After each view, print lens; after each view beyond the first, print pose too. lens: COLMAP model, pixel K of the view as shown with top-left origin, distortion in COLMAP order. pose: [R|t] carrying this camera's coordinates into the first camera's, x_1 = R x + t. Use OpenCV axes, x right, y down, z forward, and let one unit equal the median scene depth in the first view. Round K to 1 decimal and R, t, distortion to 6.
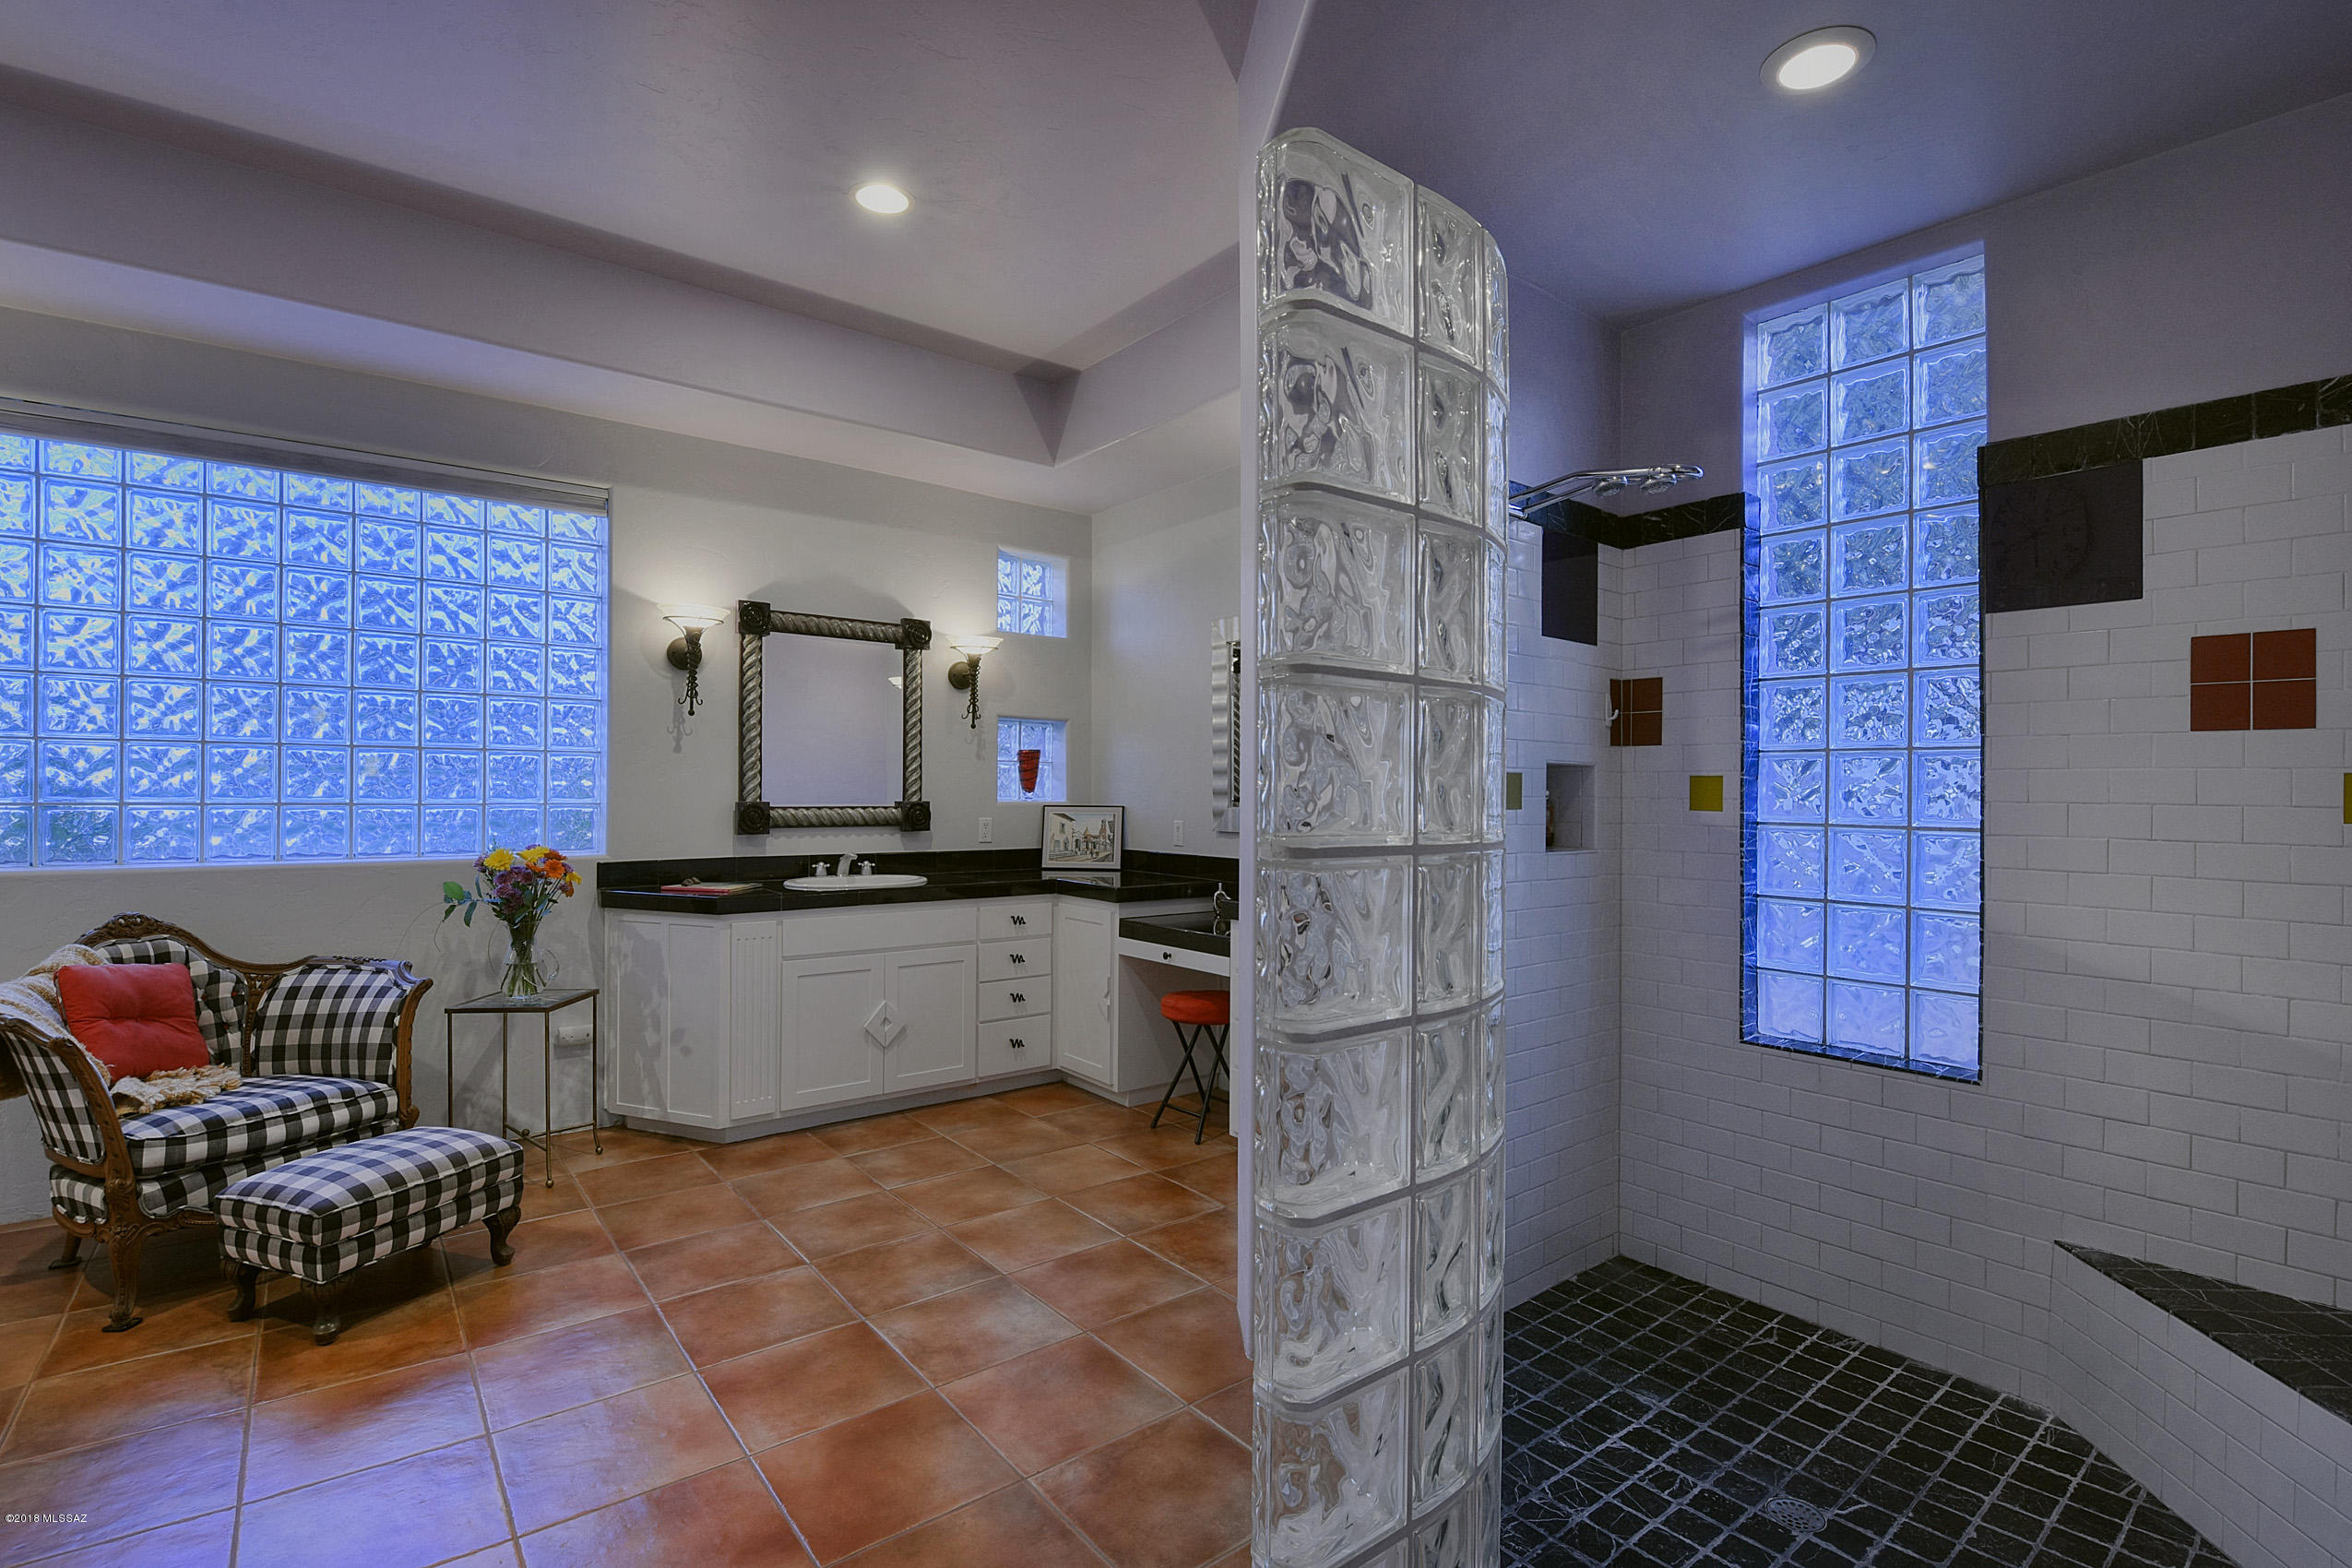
lens RADIAL K [[1061.7, 0, 1176.0], [0, 1061.7, 784.0], [0, 0, 1]] dist [-0.001083, -0.000508]
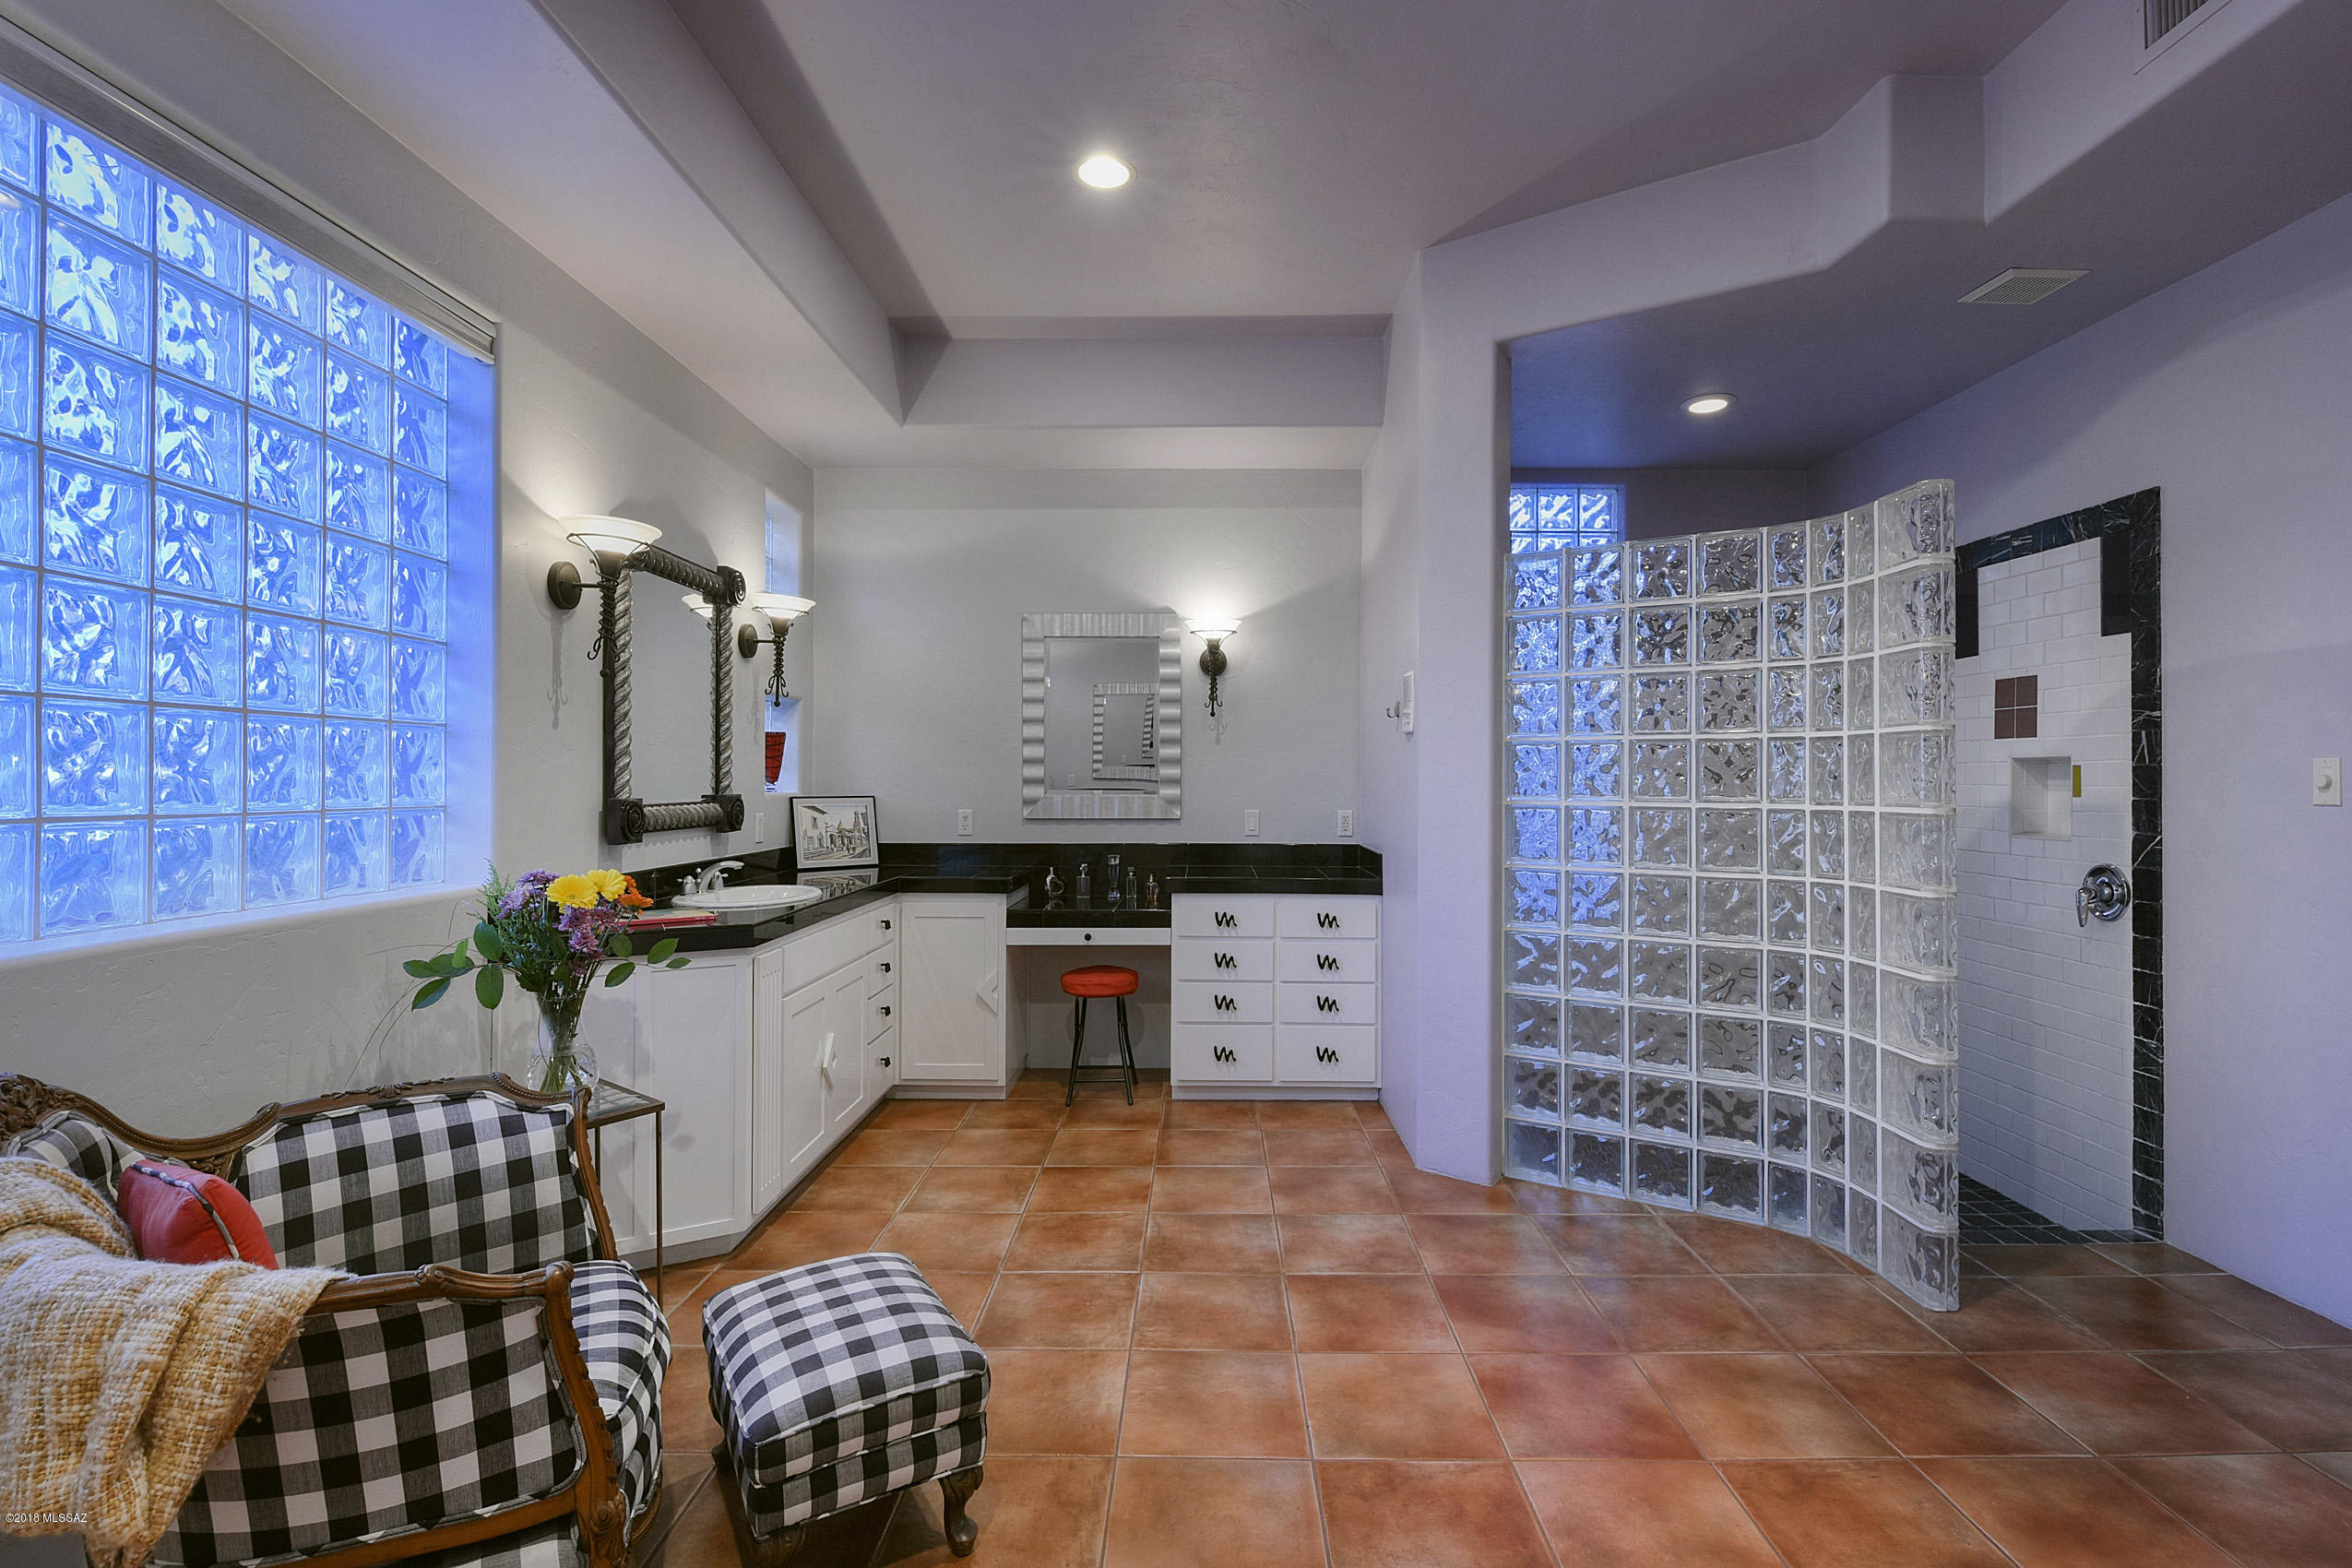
lens RADIAL K [[1072.6, 0, 1188.4], [0, 1072.6, 775.5], [0, 0, 1]] dist [-0.002939, -0.001149]
pose [[0.624783, -0.003499, 0.780791, -0.729204], [-0.002287, 0.999977, 0.006311, -0.004617], [-0.780795, -0.005729, 0.624761, 0.241574]]
